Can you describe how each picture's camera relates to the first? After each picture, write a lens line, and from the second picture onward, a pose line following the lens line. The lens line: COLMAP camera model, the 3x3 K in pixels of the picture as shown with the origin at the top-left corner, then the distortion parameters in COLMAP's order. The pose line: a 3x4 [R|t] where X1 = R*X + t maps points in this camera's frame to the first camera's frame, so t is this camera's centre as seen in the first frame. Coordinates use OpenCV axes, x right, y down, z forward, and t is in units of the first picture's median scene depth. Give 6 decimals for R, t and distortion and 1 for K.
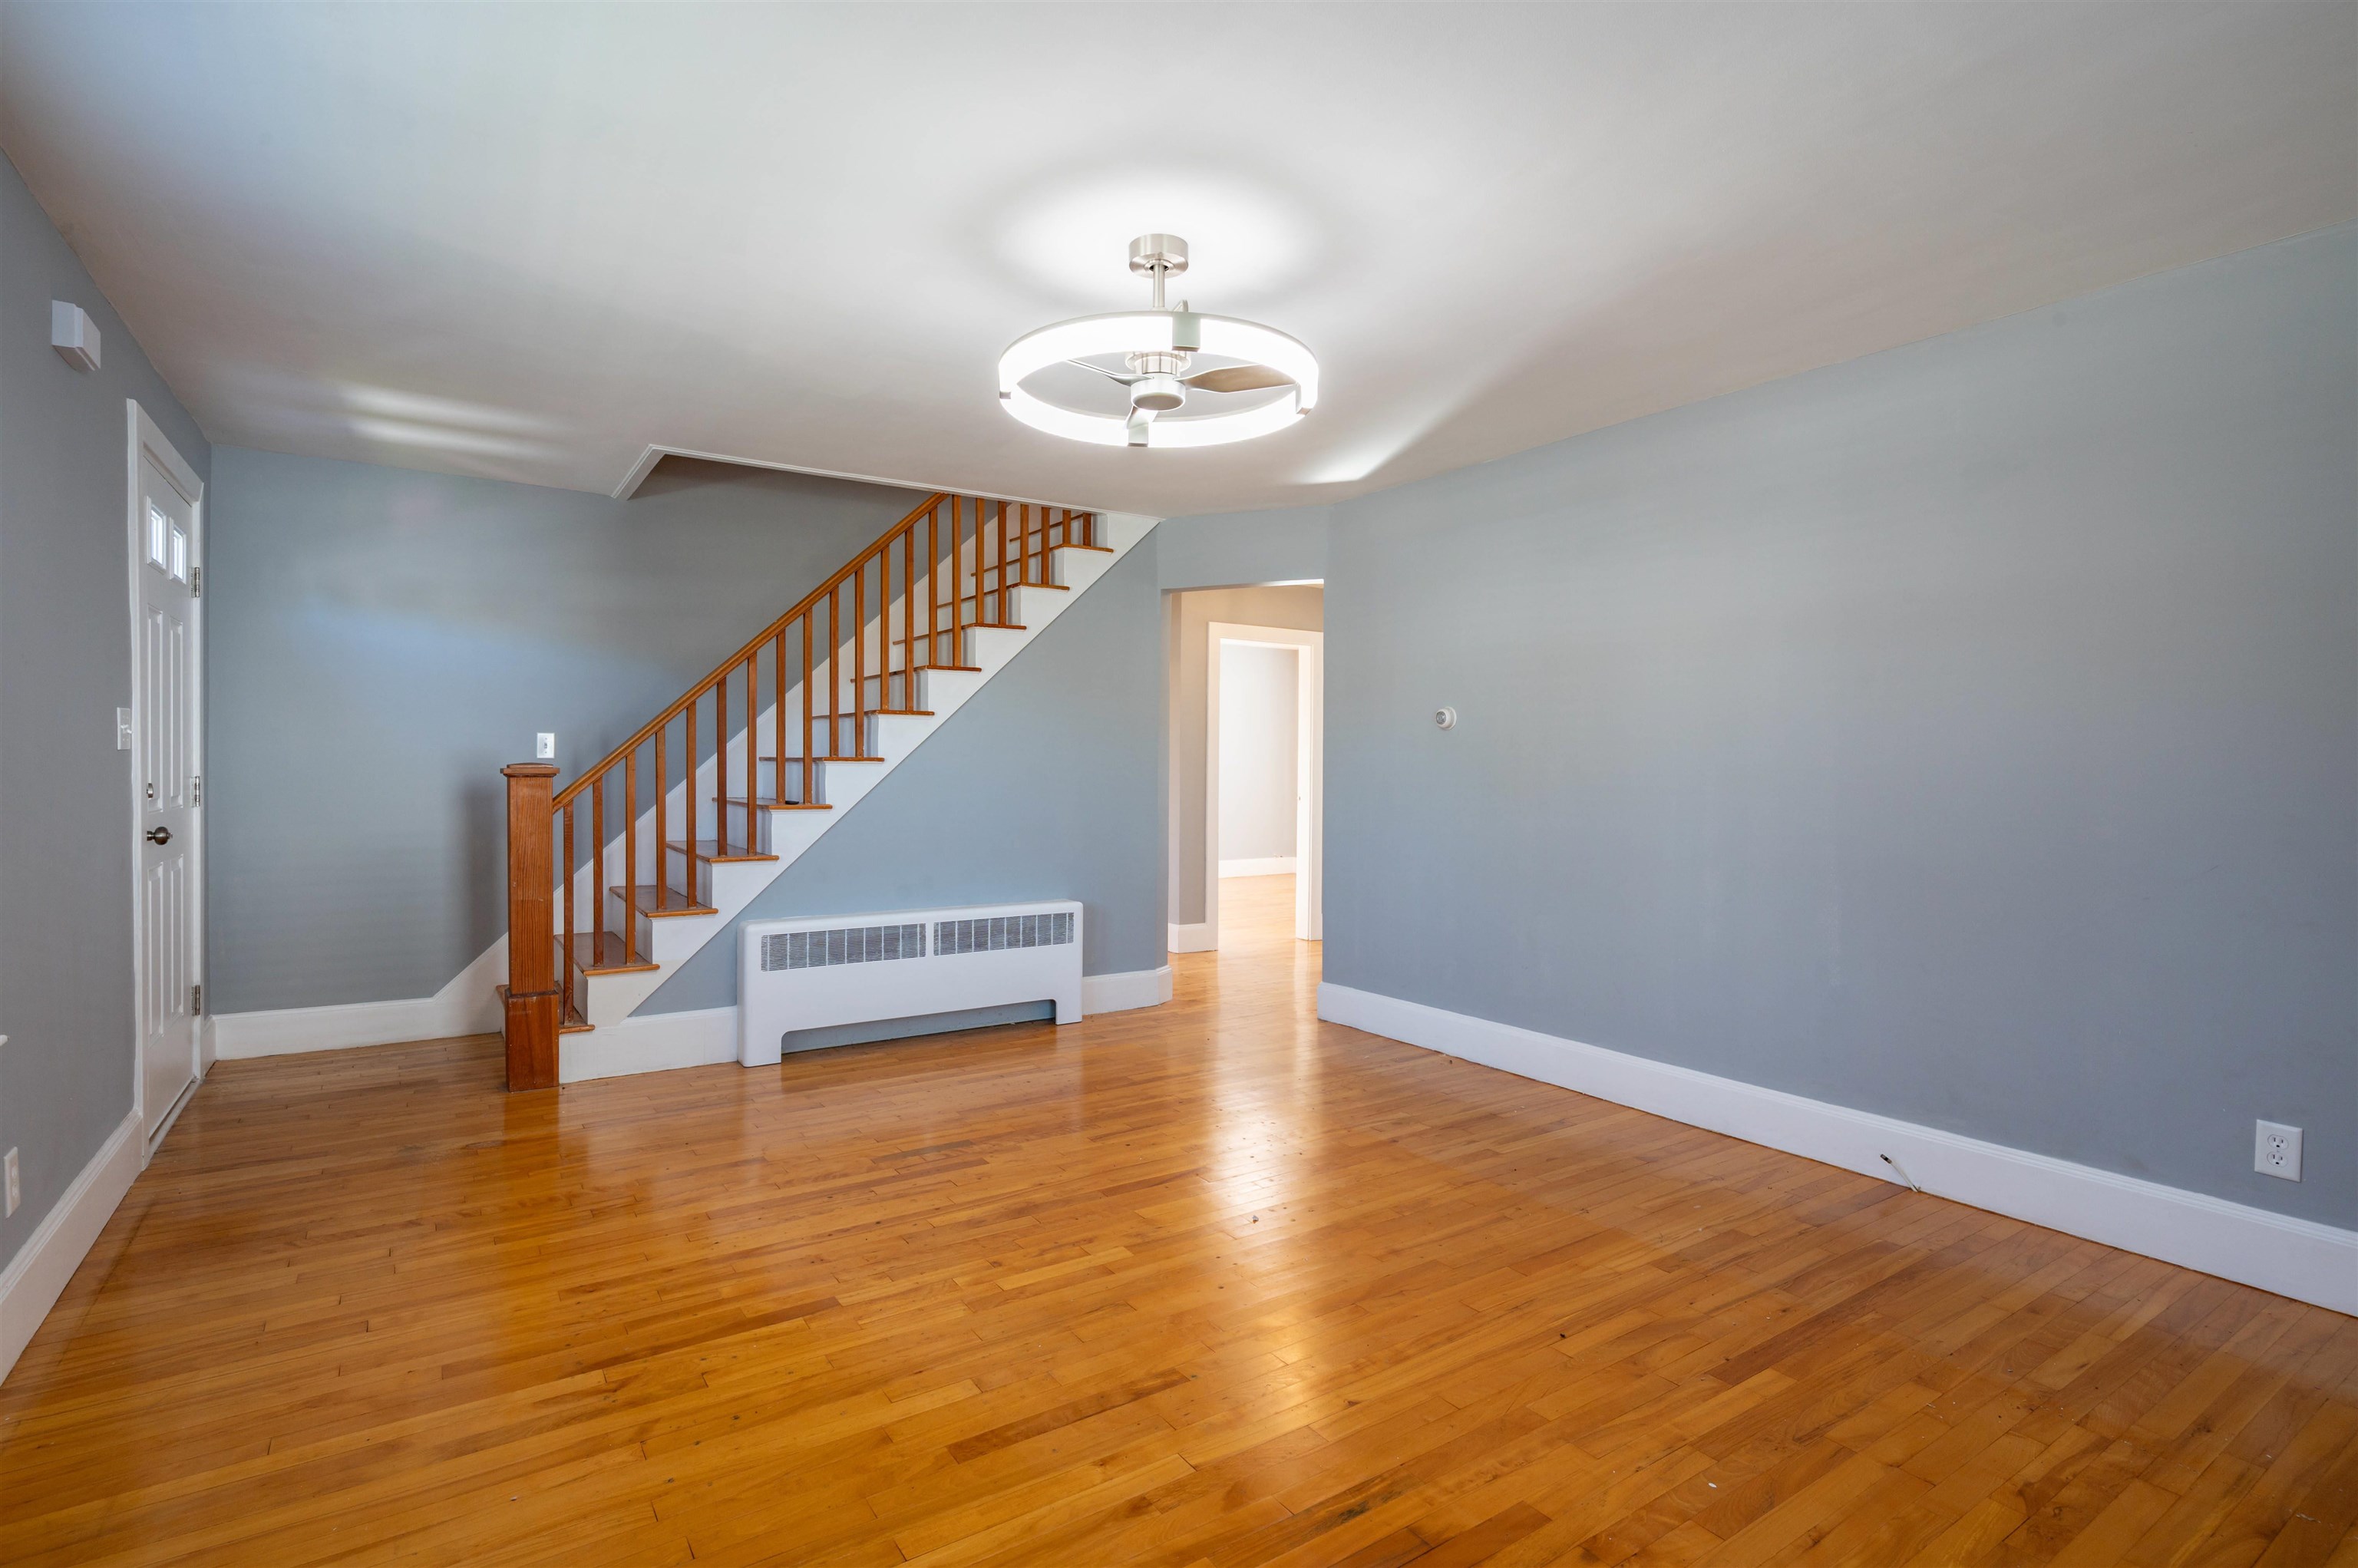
lens RADIAL K [[1143.5, 0, 1183.8], [0, 1143.5, 780.9], [0, 0, 1]] dist [-0.003092, 0.001844]
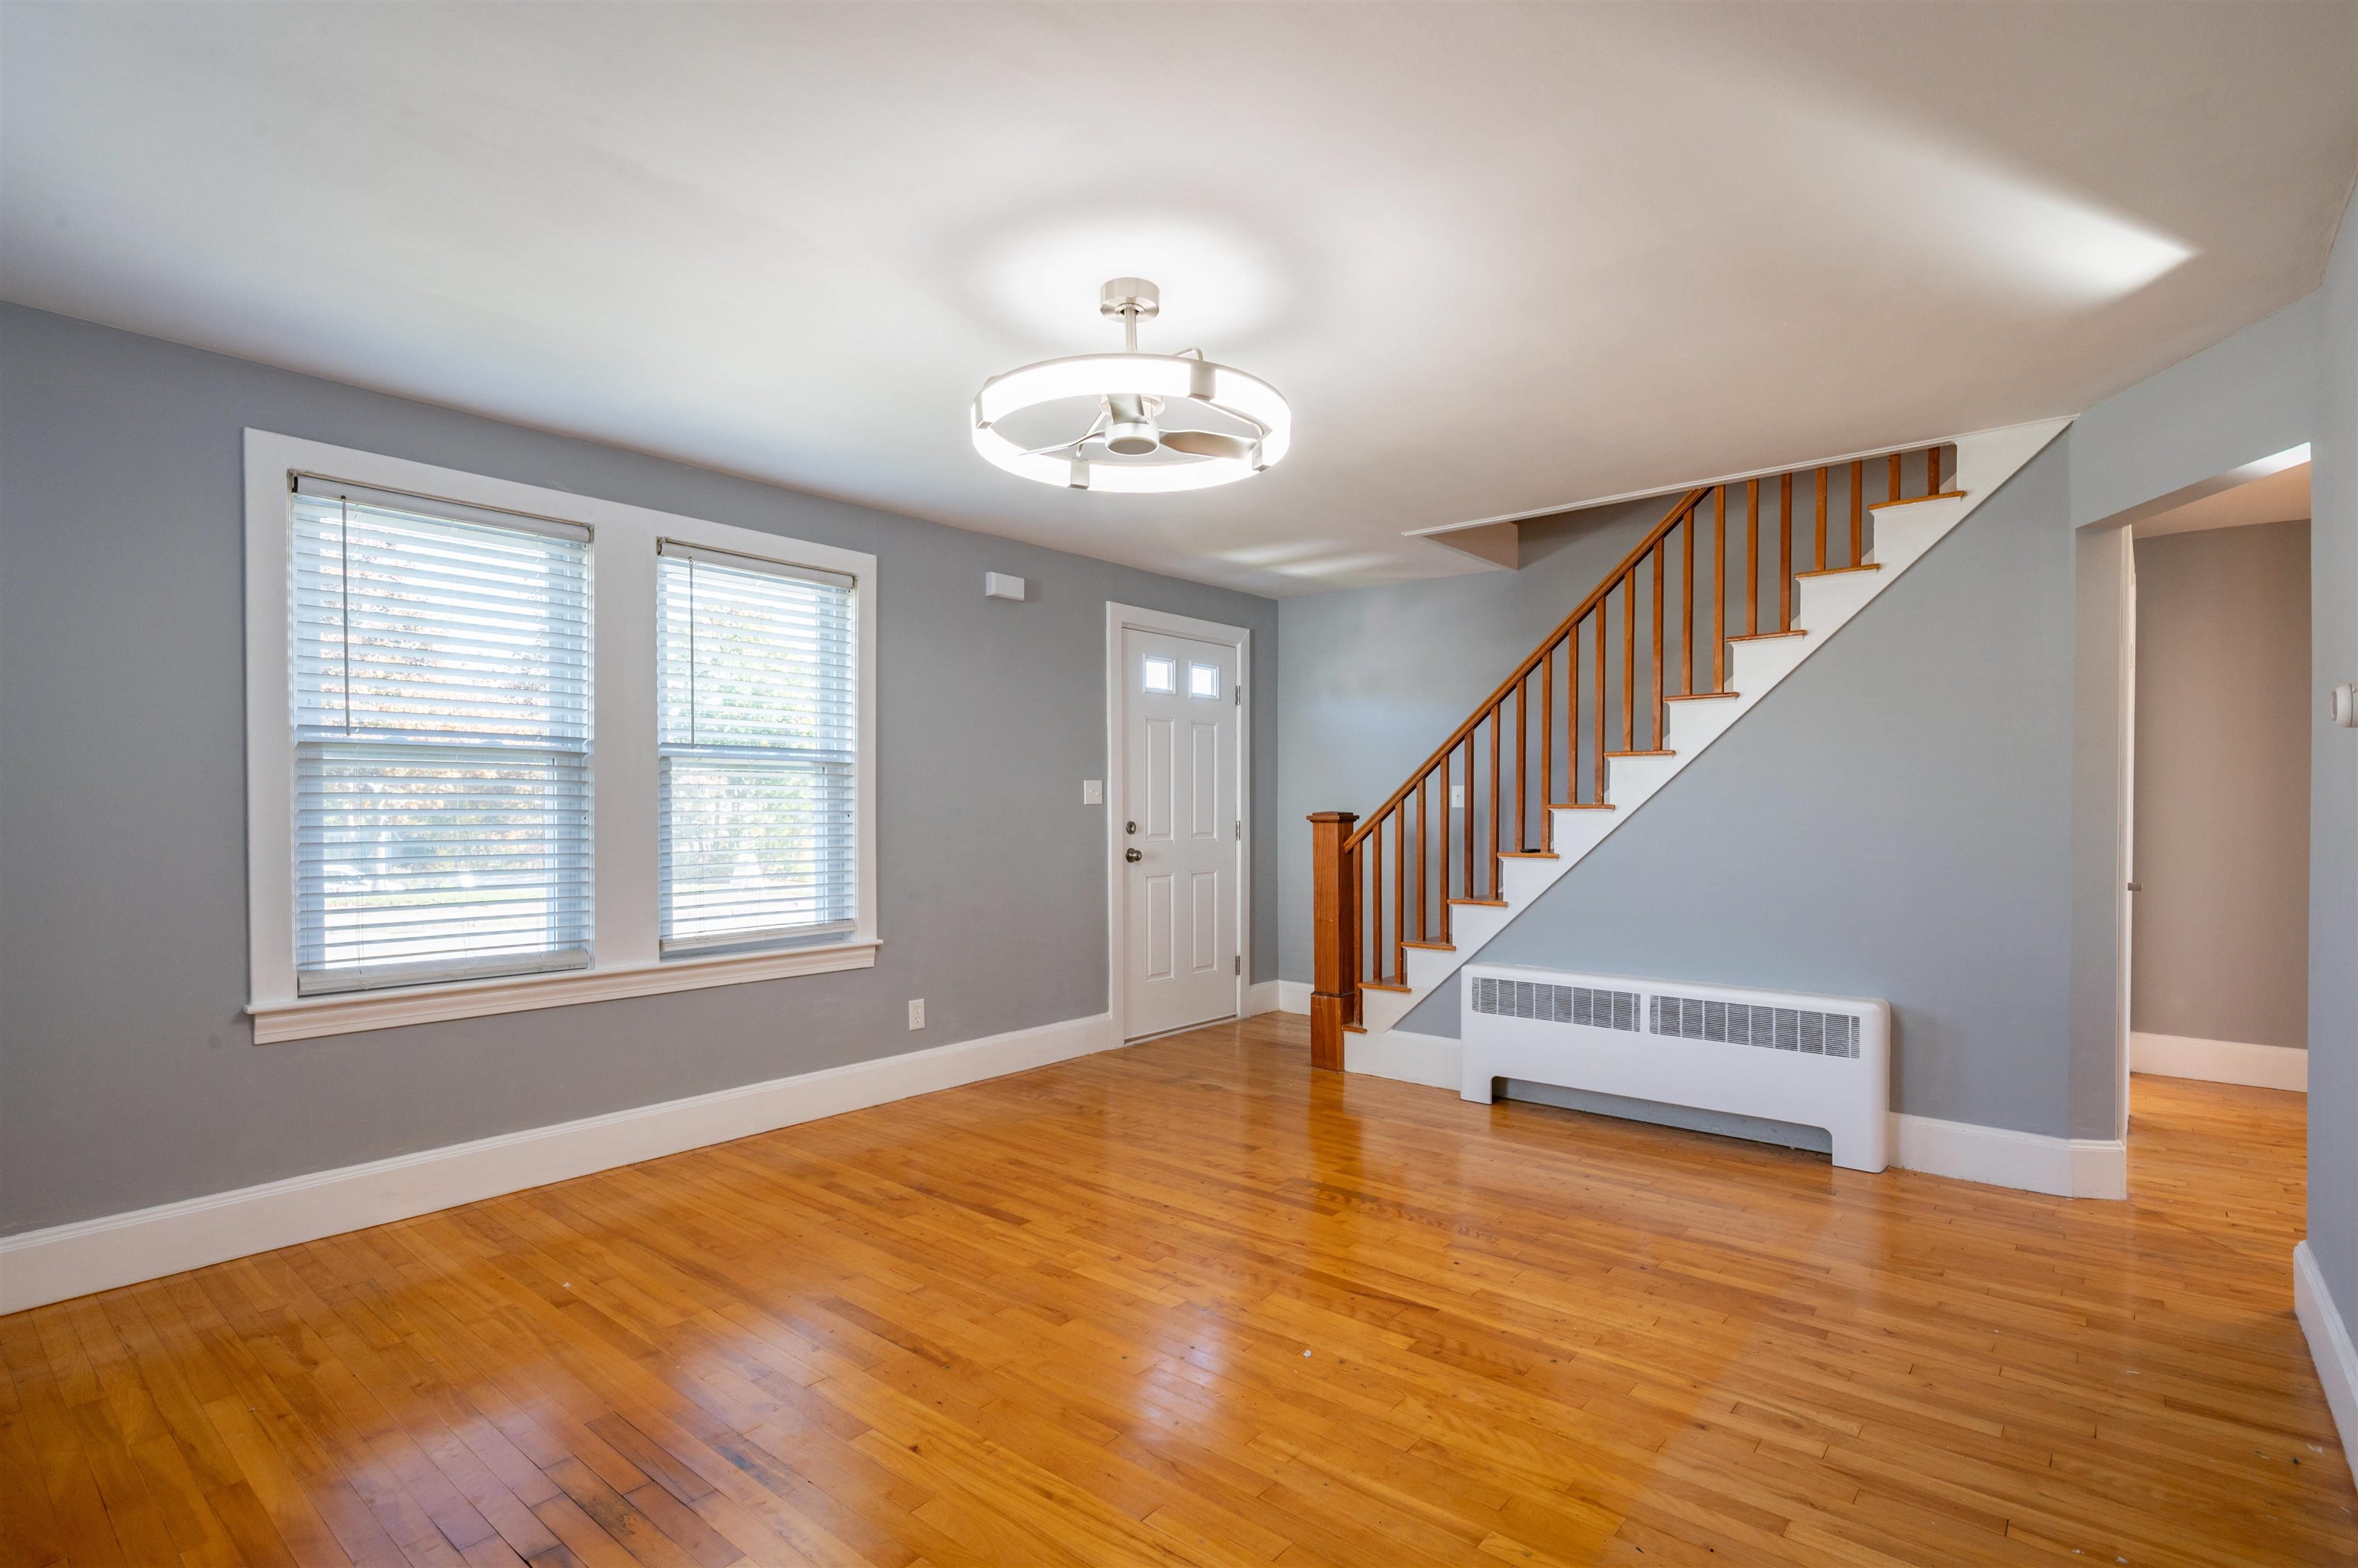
lens RADIAL K [[1143.5, 0, 1161.3], [0, 1143.5, 823.8], [0, 0, 1]] dist [-0.003092, 0.001844]
pose [[0.266985, 0.006479, -0.963679, 0.551869], [-0.013143, 0.999909, 0.003082, -0.003190], [0.963611, 0.011843, 0.267045, 0.443784]]
